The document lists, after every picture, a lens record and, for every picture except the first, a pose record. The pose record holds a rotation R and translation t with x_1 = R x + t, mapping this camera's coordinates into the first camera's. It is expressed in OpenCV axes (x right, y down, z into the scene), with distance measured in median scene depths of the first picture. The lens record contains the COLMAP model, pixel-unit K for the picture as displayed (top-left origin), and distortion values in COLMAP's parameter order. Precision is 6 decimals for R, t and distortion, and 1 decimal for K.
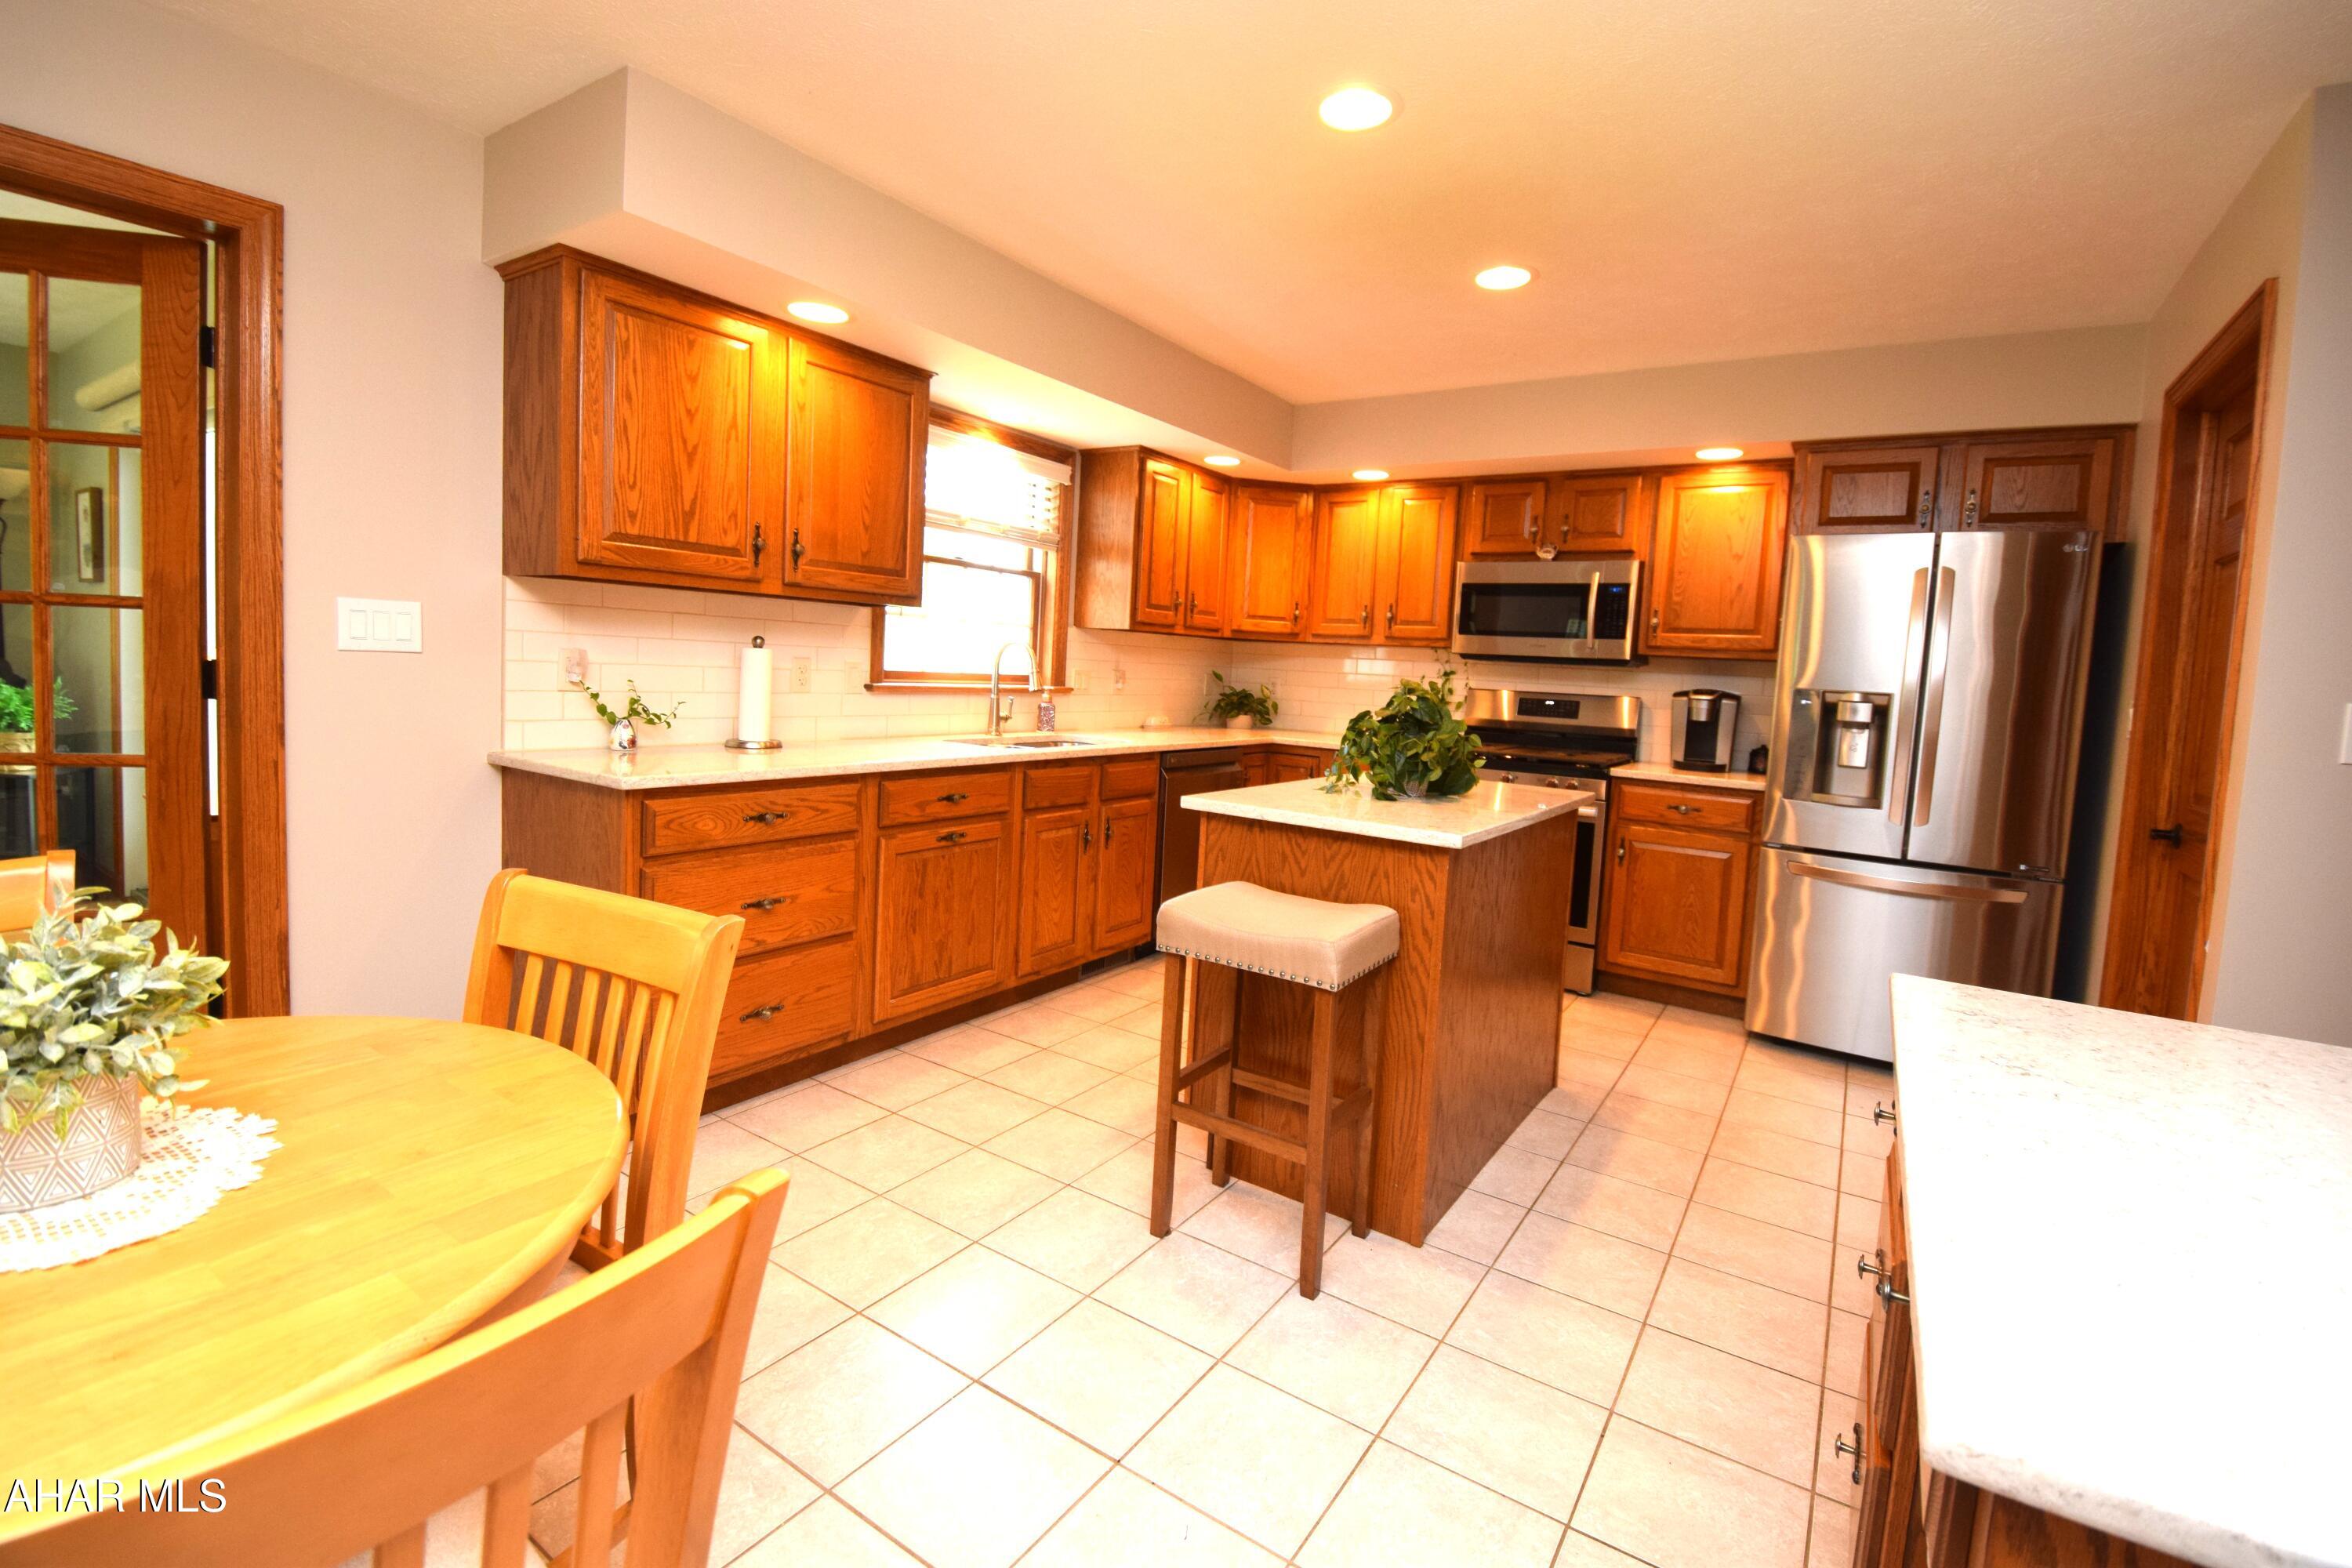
lens RADIAL K [[1051.0, 0, 1176.6], [0, 1051.0, 749.6], [0, 0, 1]] dist [-0.003671, -0.002195]
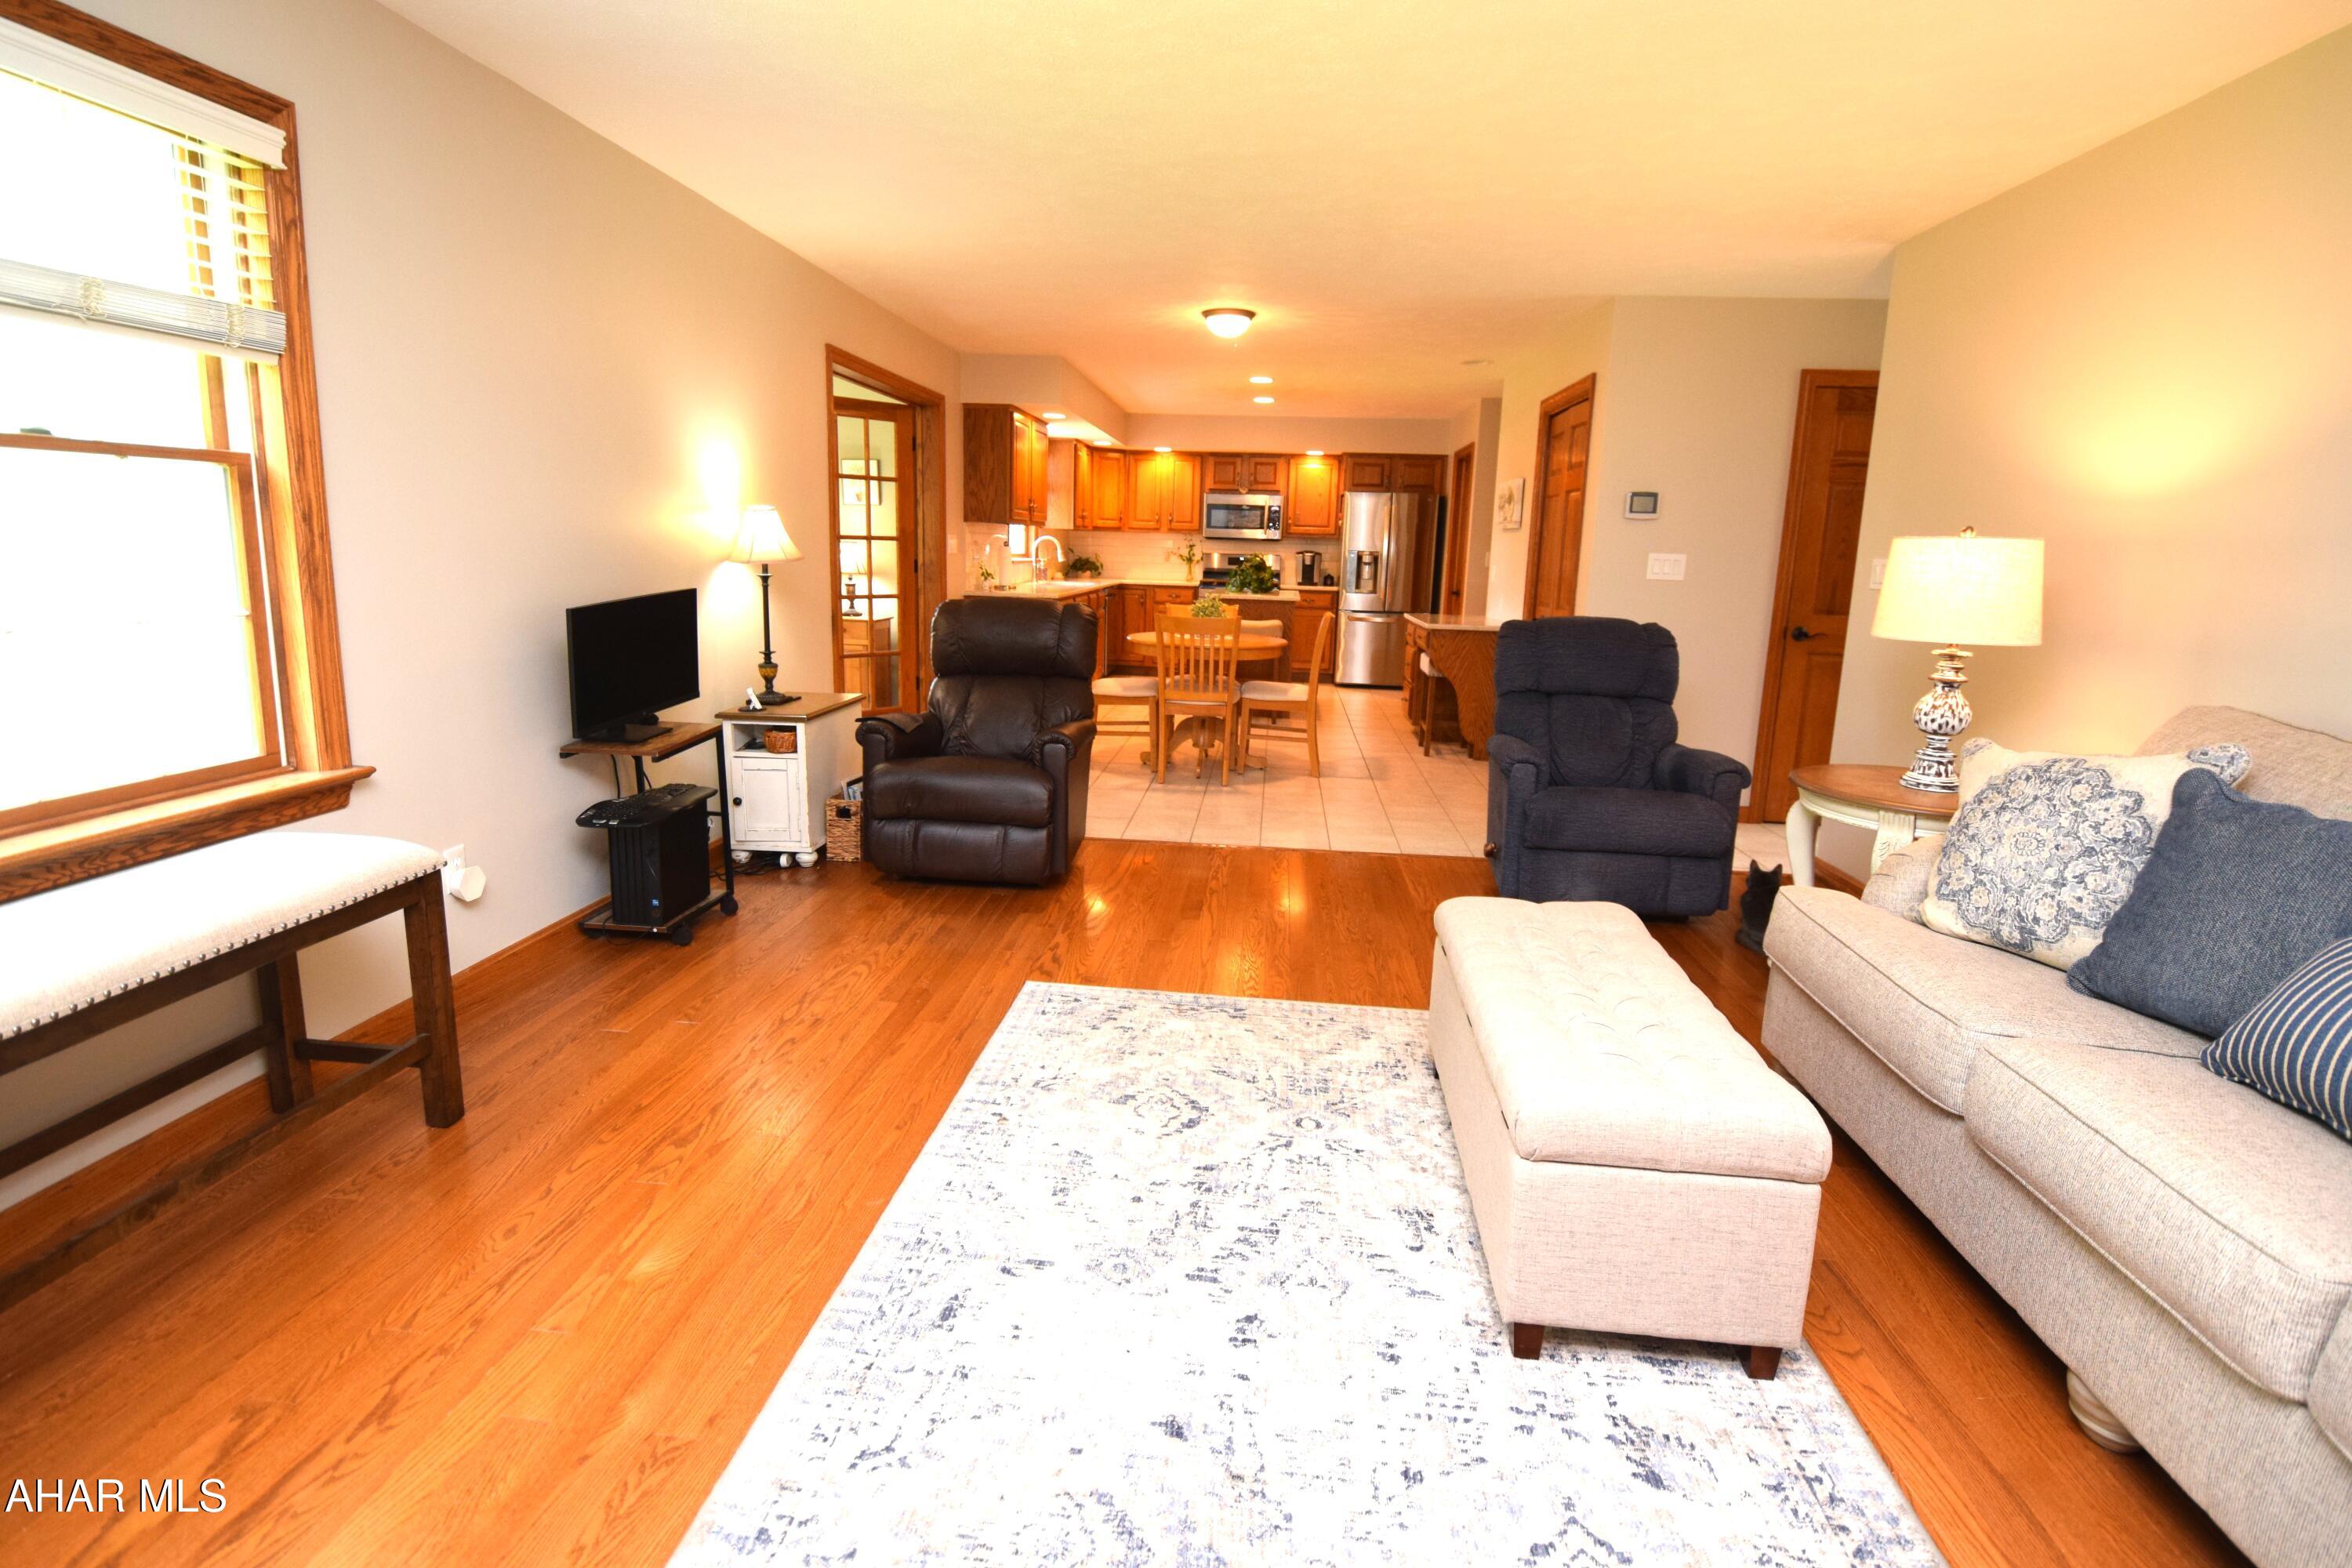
lens RADIAL K [[1109.9, 0, 1172.7], [0, 1109.9, 766.7], [0, 0, 1]] dist [0.004003, -0.001241]
pose [[0.879401, -0.118203, 0.461175, -1.011573], [0.053956, 0.987192, 0.150137, 0.031490], [-0.473015, -0.107148, 0.874515, -1.132897]]
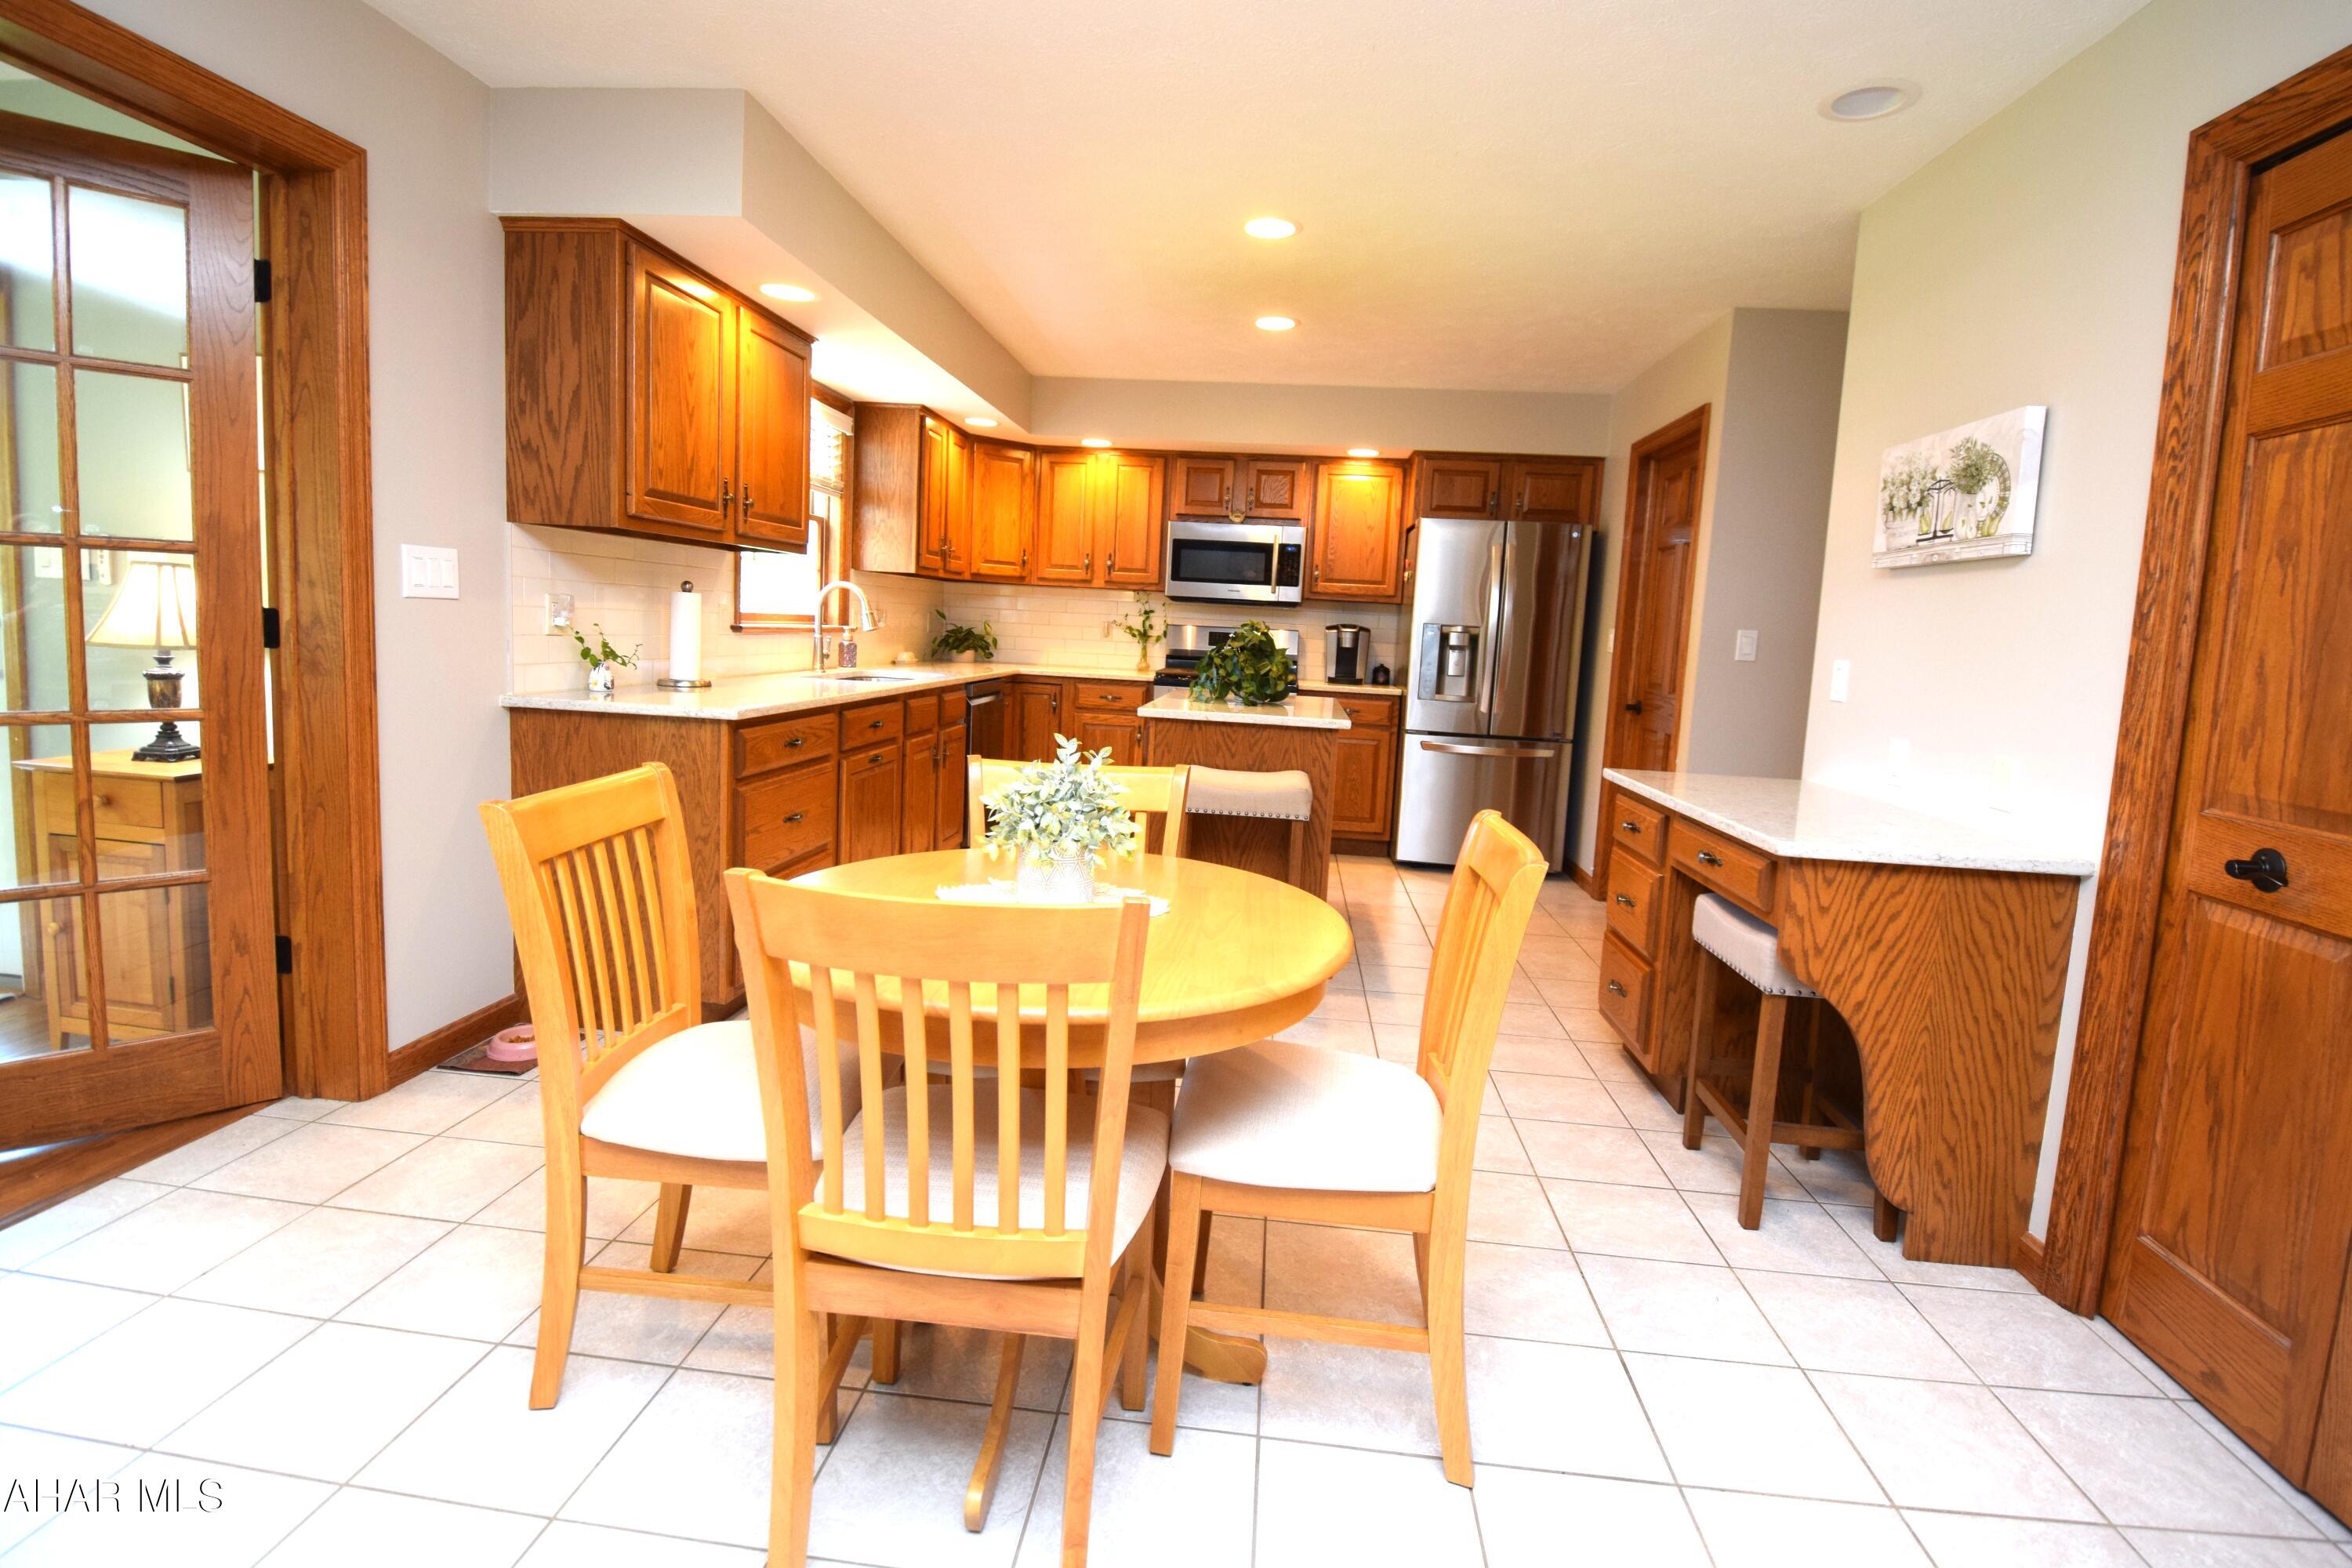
lens RADIAL K [[1109.9, 0, 1170.0], [0, 1109.9, 773.1], [0, 0, 1]] dist [0.004003, -0.001241]
pose [[0.884464, -0.068955, 0.461485, -0.395083], [0.032755, 0.995756, 0.086008, 0.003720], [-0.465457, -0.060956, 0.882969, -0.186409]]
